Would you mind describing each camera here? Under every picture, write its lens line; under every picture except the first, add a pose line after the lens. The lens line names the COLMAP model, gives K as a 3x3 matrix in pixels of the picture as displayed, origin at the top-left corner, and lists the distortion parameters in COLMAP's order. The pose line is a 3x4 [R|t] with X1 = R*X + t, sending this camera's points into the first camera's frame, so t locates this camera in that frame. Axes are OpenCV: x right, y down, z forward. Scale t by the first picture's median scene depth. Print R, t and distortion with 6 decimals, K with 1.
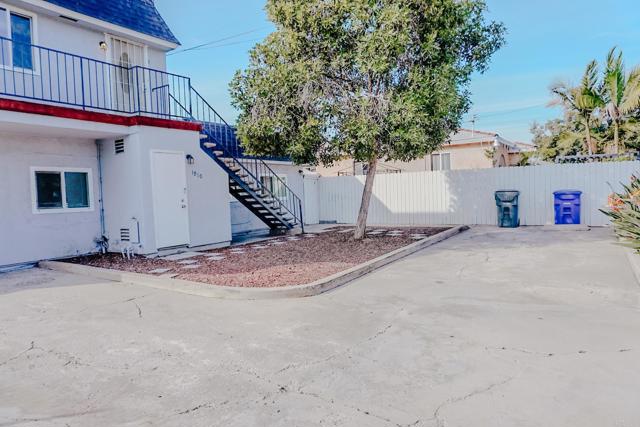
lens RADIAL K [[432.3, 0, 320.0], [0, 432.3, 213.5], [0, 0, 1]] dist [-0.004371, 0.004526]
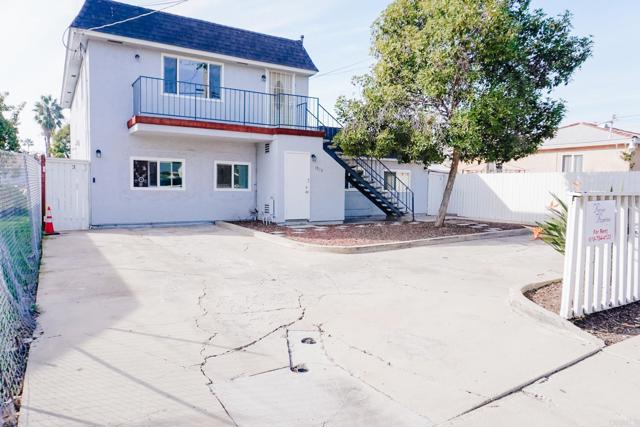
lens RADIAL K [[432.3, 0, 320.0], [0, 432.3, 213.5], [0, 0, 1]] dist [-0.004371, 0.004526]
pose [[0.910095, 0.076938, -0.407195, 0.293336], [-0.069058, 0.997032, 0.034038, 0.002985], [0.408605, -0.002857, 0.912707, -0.249475]]
